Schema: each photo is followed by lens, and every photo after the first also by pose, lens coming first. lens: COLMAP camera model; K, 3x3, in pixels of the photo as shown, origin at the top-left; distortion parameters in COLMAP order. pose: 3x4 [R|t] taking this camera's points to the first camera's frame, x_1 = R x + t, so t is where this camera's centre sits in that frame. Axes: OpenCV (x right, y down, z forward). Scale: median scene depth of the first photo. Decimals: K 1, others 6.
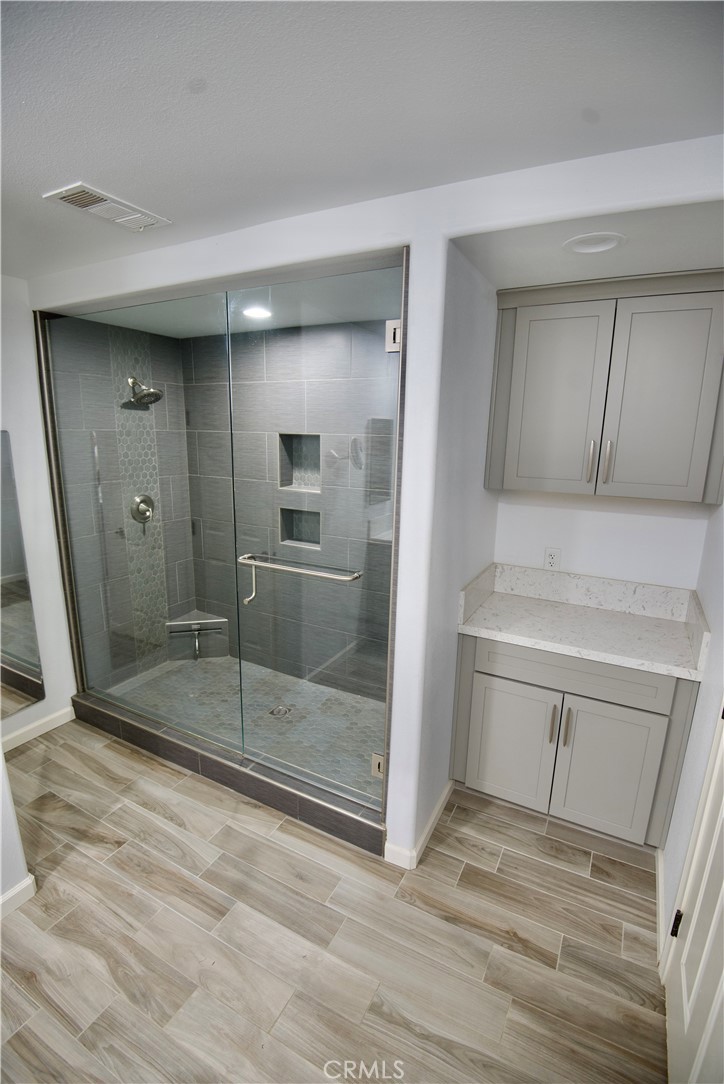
lens RADIAL K [[503.7, 0, 364.3], [0, 503.7, 545.9], [0, 0, 1]] dist [-0.017397, -0.004270]
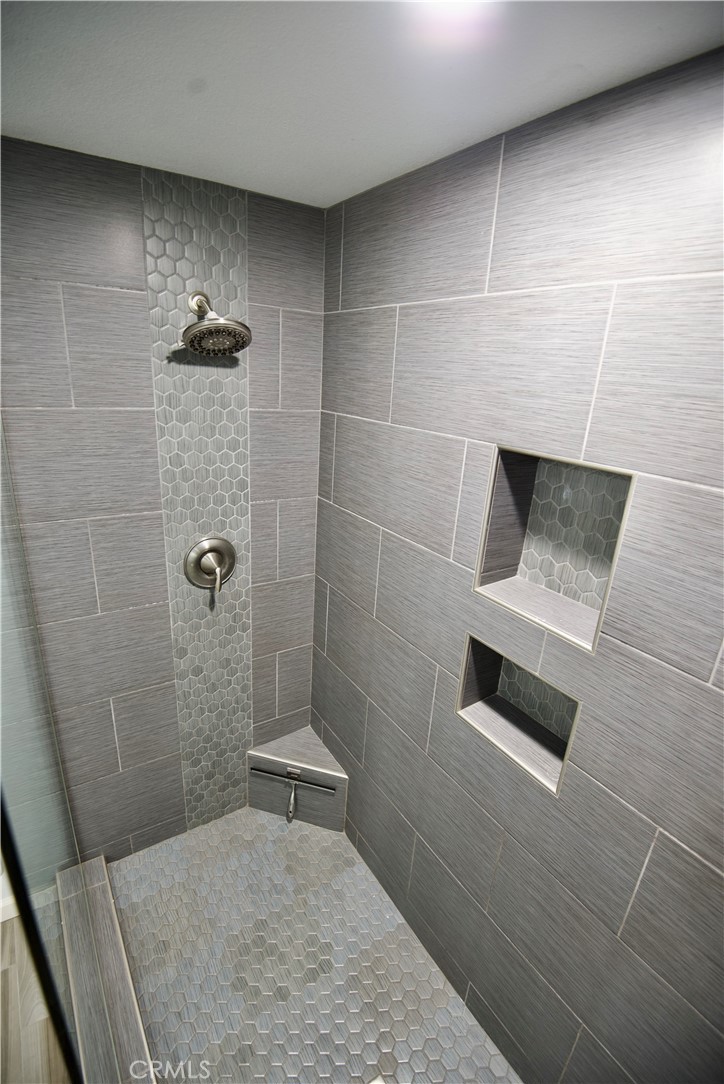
lens RADIAL K [[503.7, 0, 357.0], [0, 503.7, 549.8], [0, 0, 1]] dist [-0.017397, -0.004270]
pose [[0.875357, 0.188340, -0.445284, -0.081970], [-0.145917, 0.980972, 0.128069, -0.175011], [0.460932, -0.047132, 0.886183, 0.610103]]
